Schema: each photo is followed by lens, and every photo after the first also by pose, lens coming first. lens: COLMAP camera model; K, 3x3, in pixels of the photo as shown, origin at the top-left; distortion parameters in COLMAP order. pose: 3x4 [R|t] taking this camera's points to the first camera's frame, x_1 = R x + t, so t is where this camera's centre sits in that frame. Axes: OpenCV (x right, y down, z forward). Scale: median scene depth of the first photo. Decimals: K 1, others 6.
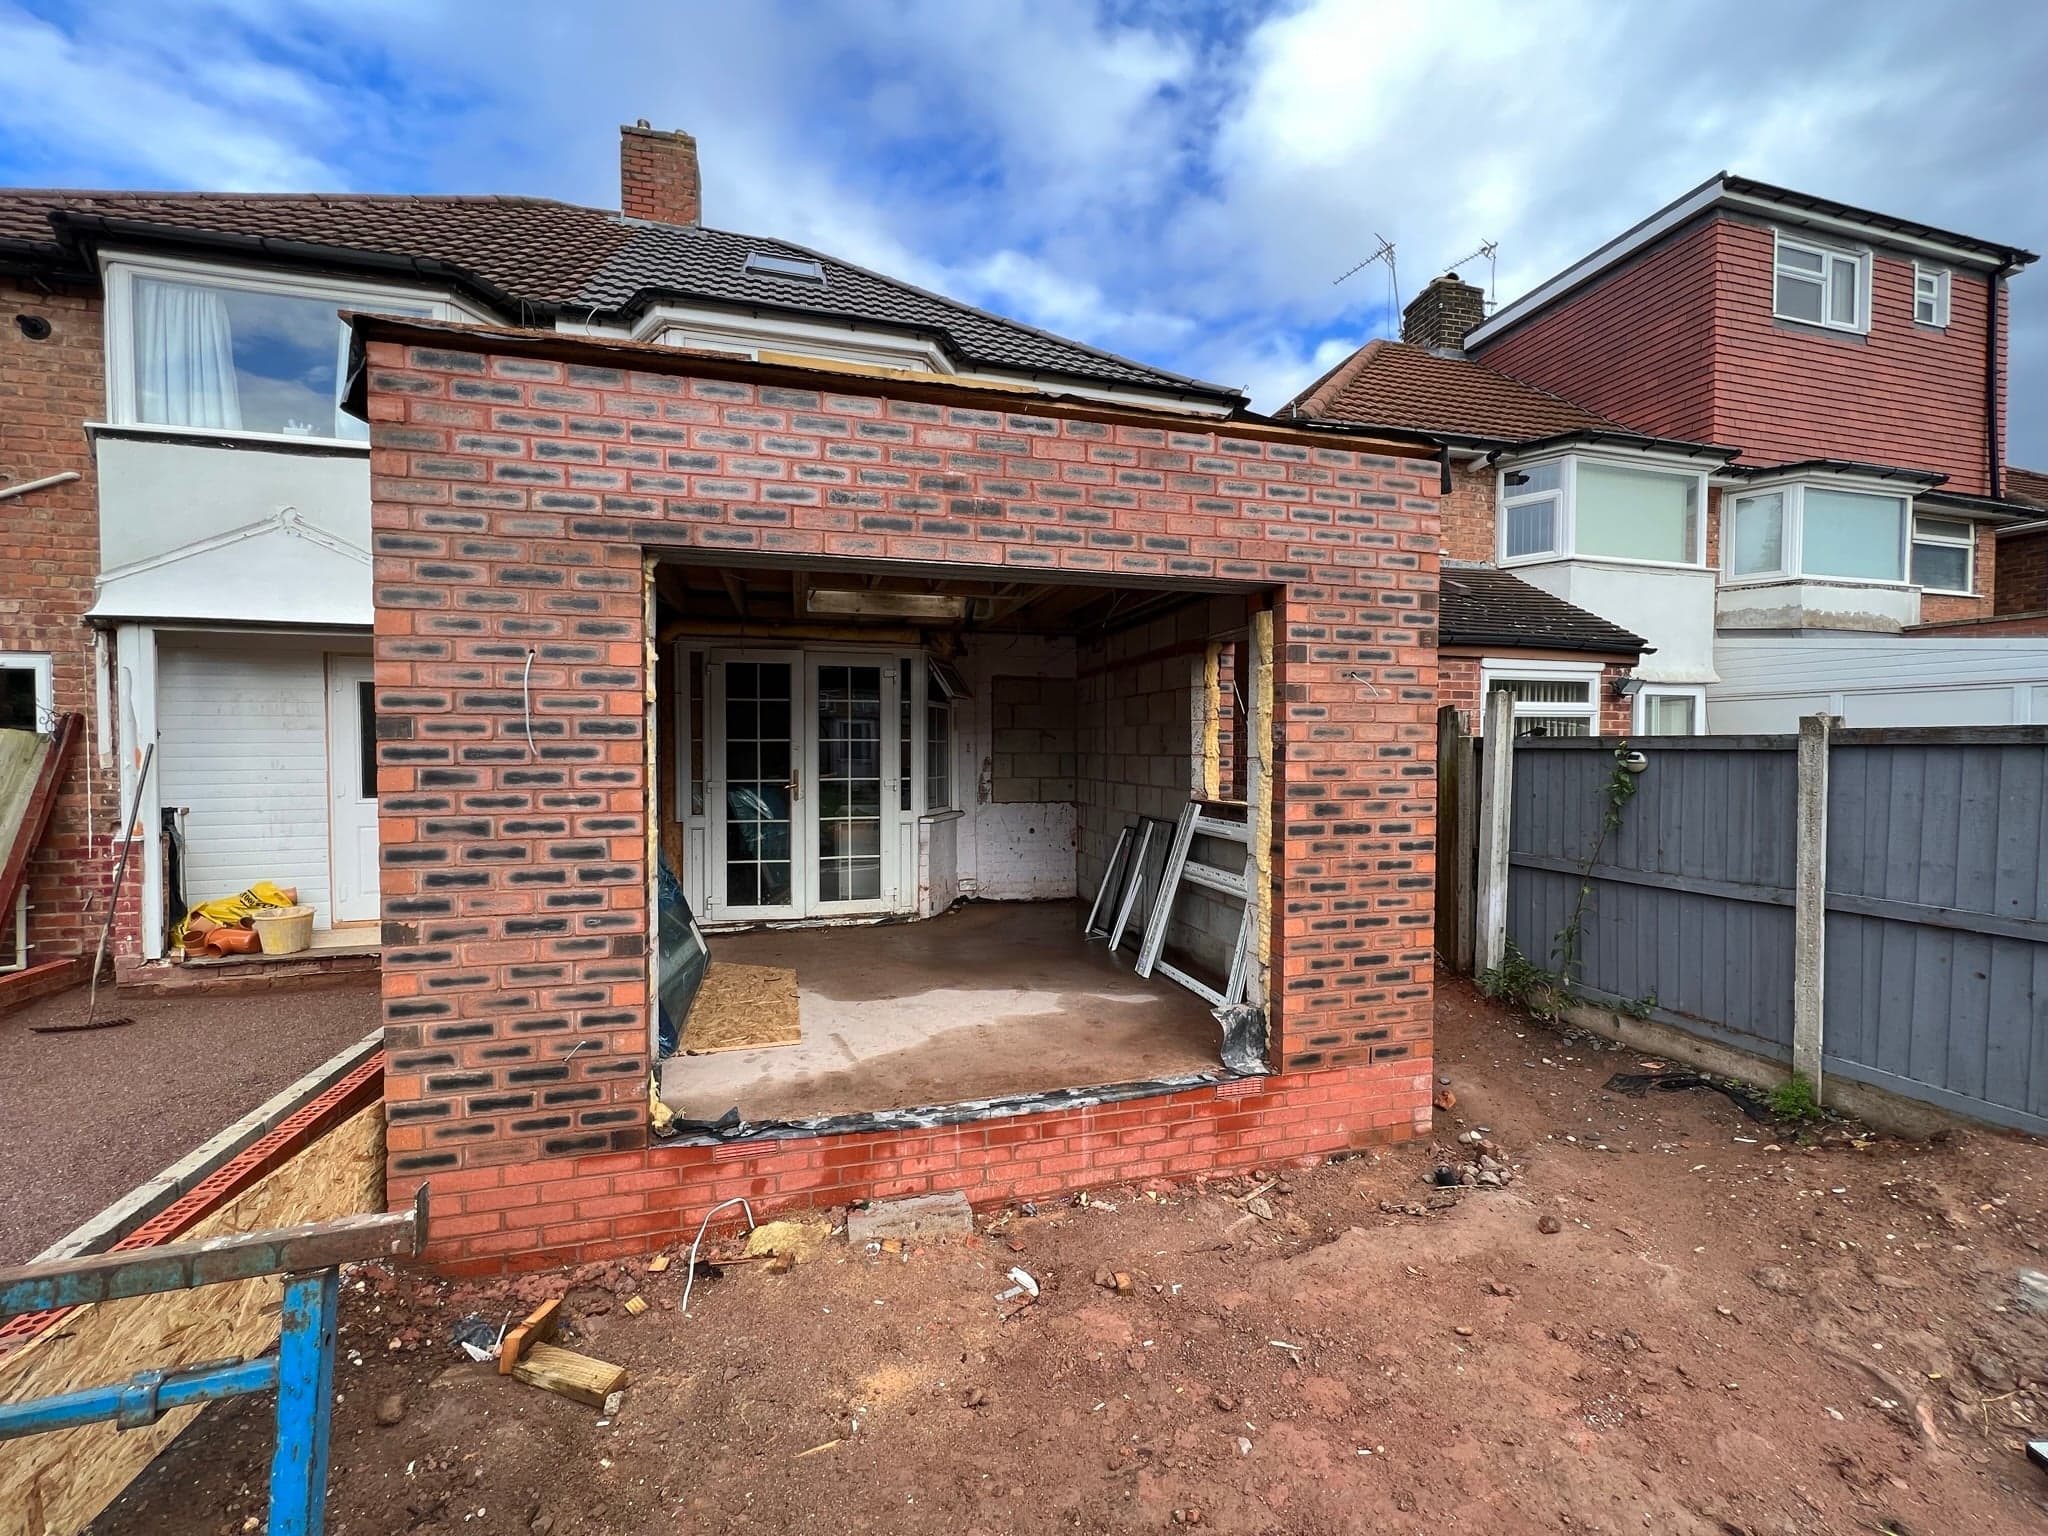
lens RADIAL K [[817.3, 0, 1022.4], [0, 817.3, 762.8], [0, 0, 1]] dist [-0.000627, 0.000018]
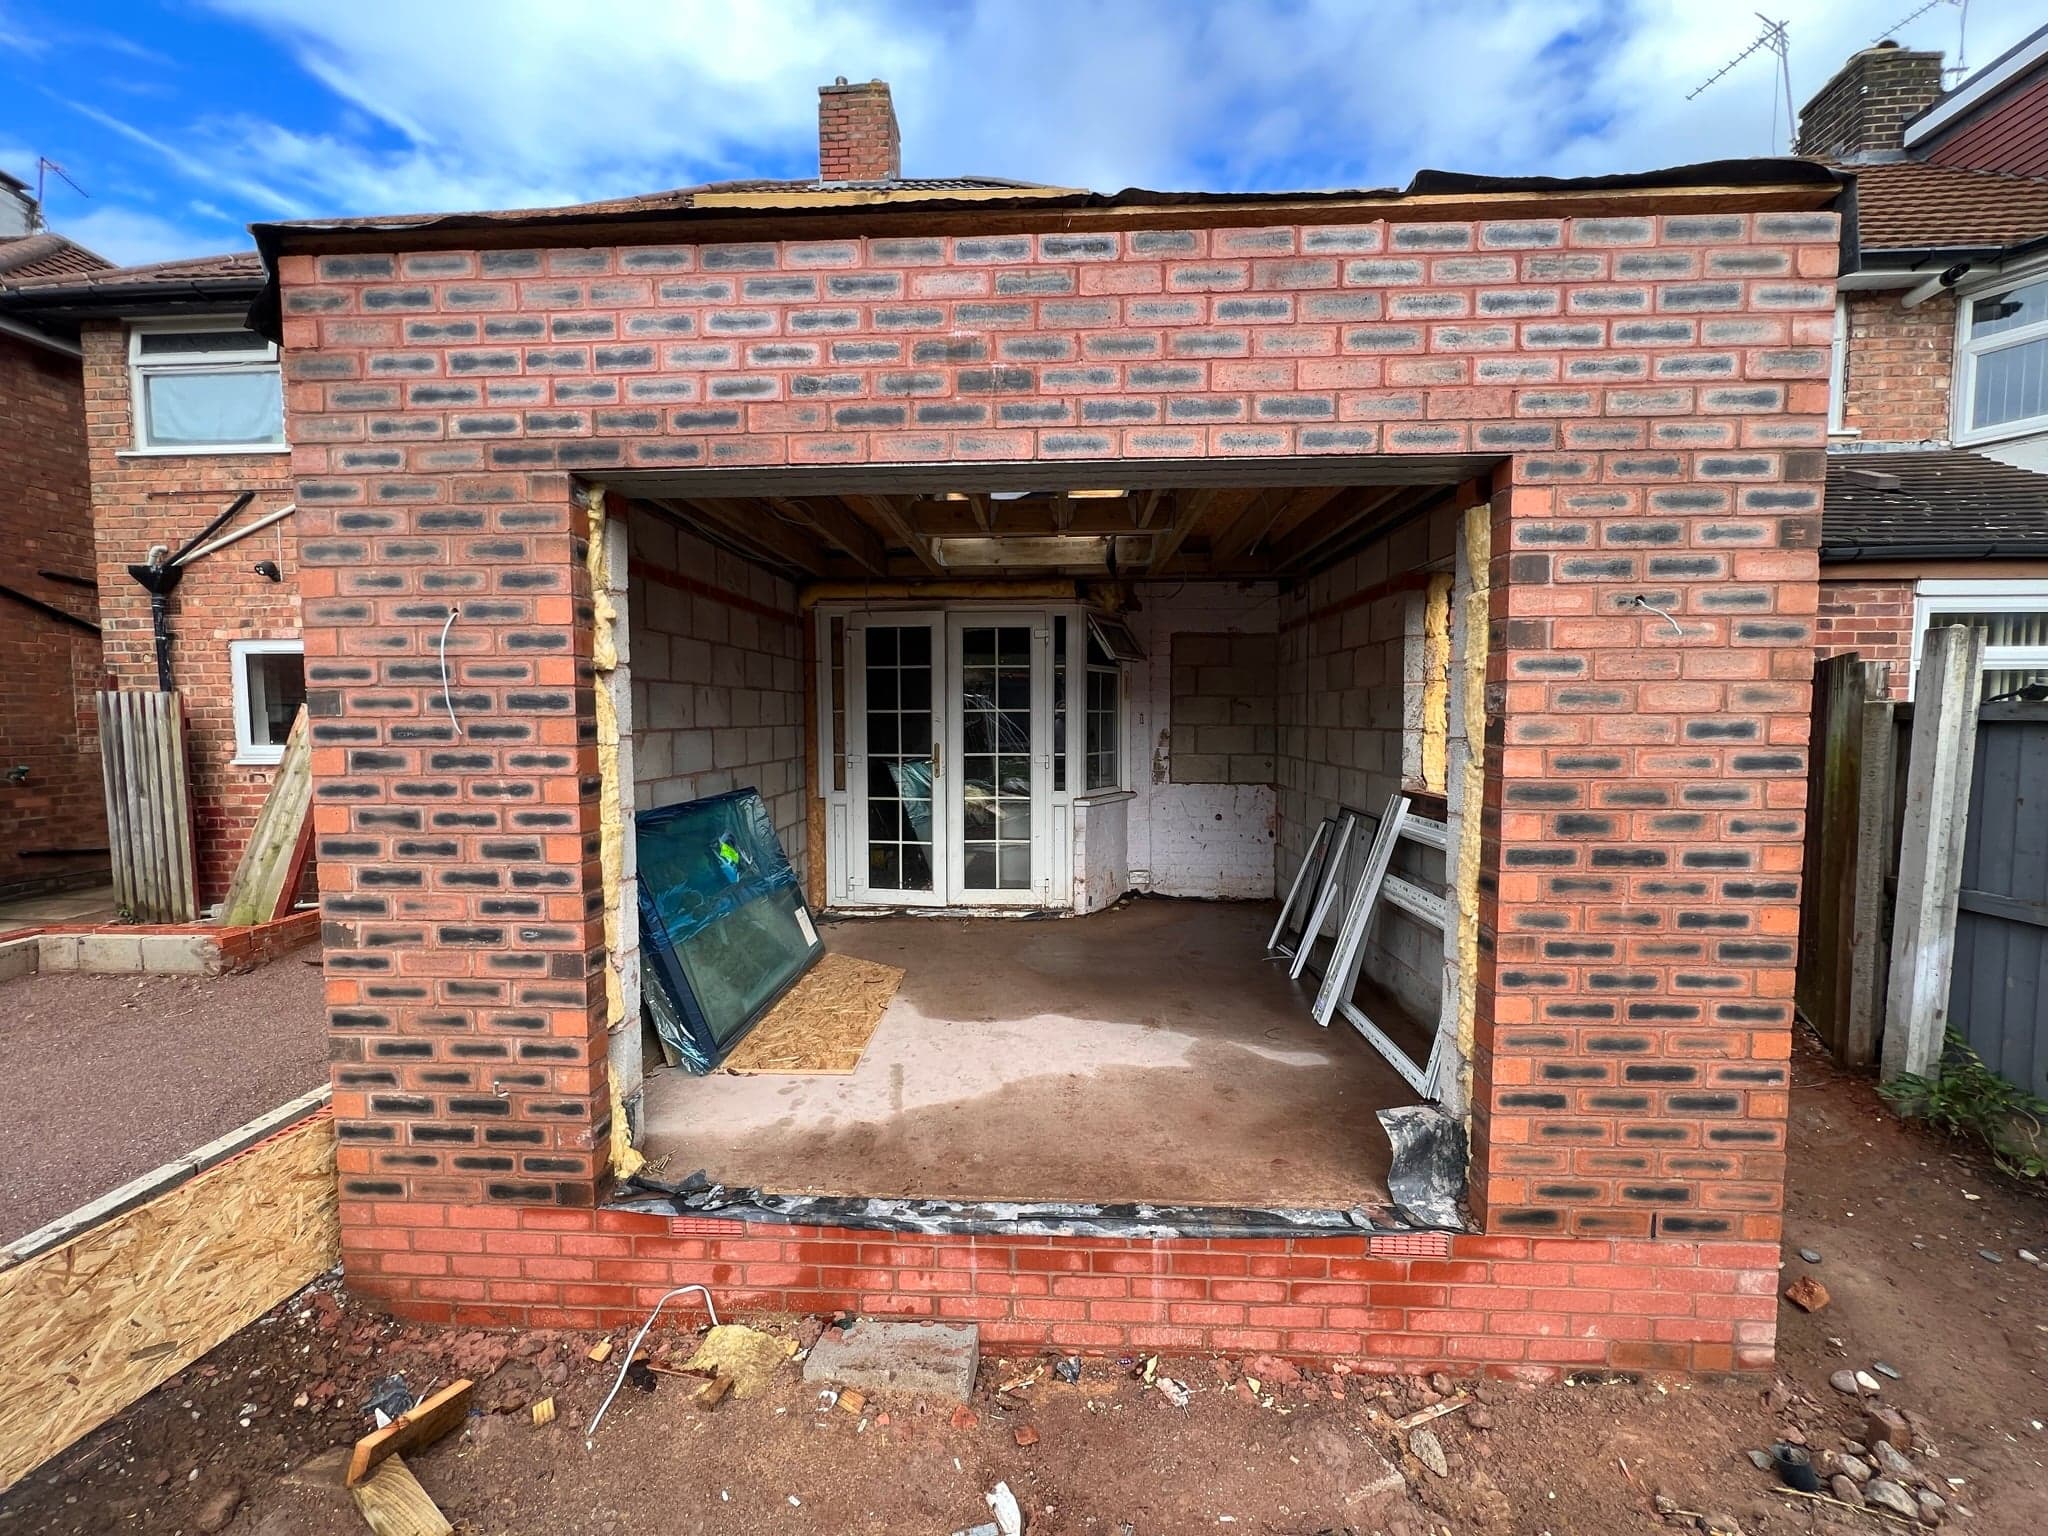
lens RADIAL K [[817.3, 0, 1021.7], [0, 817.3, 762.7], [0, 0, 1]] dist [-0.000627, 0.000018]
pose [[0.951005, 0.015385, -0.308793, 0.159949], [-0.003138, 0.999190, 0.040118, -0.012021], [0.309160, -0.037184, 0.950283, 0.286064]]
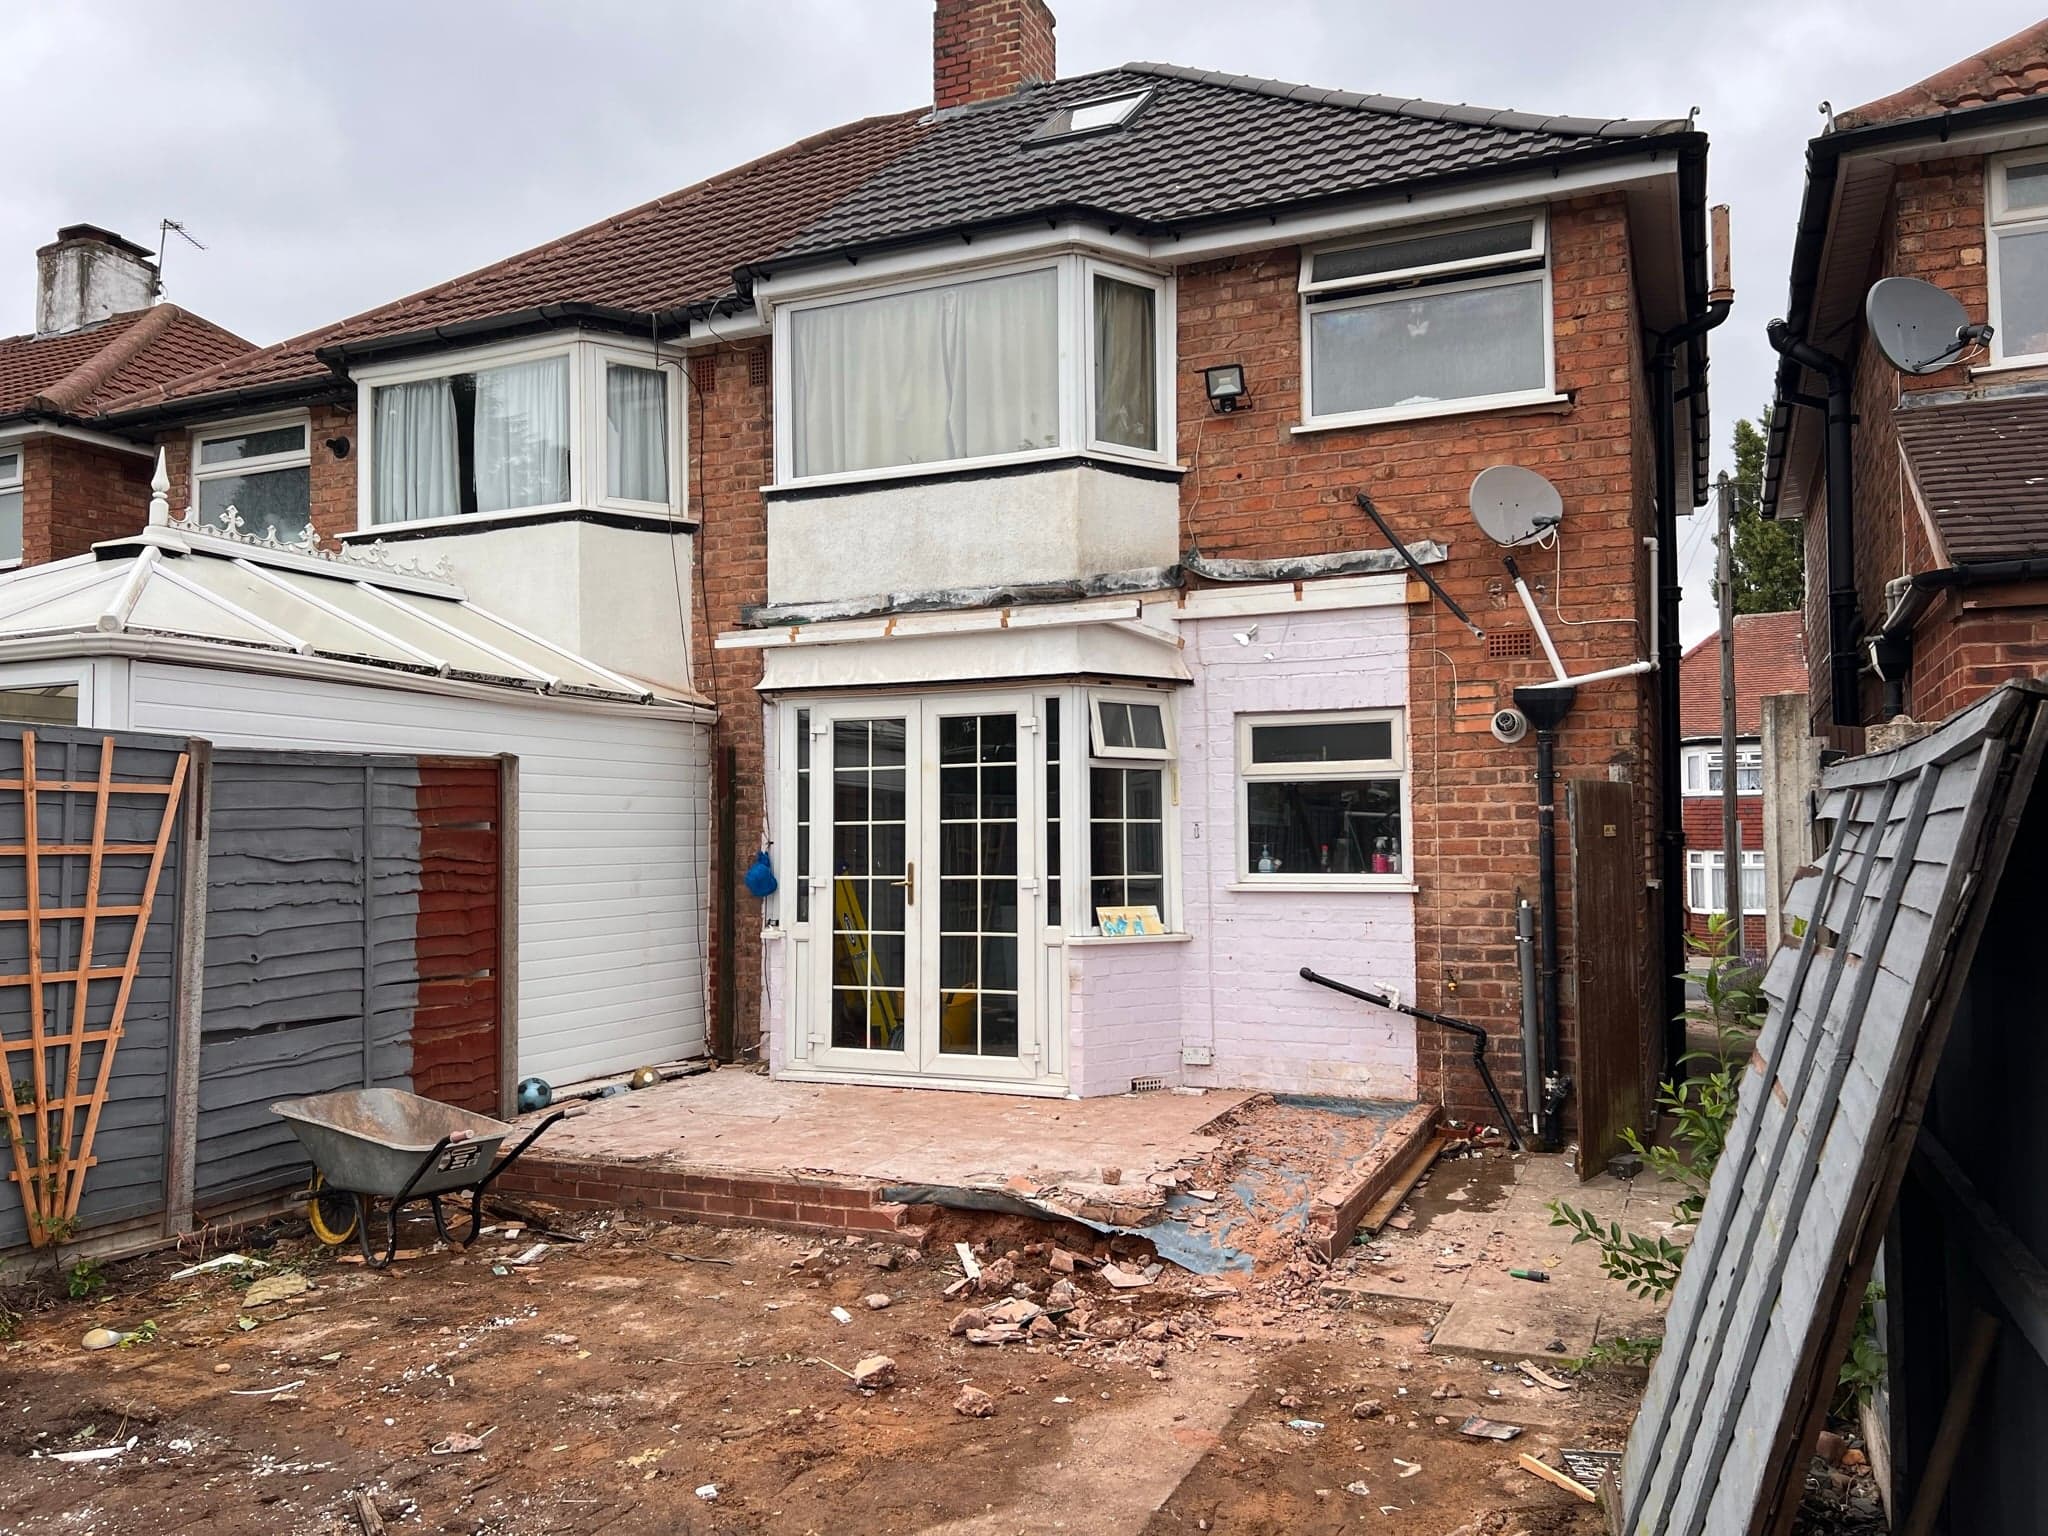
lens RADIAL K [[1530.0, 0, 1024.6], [0, 1530.0, 770.1], [0, 0, 1]] dist [0.053082, -0.043095]
pose [[0.774561, -0.037557, -0.631383, 1.134828], [-0.004176, 0.997910, -0.064483, 0.022863], [0.632485, 0.052583, 0.772785, 0.037275]]
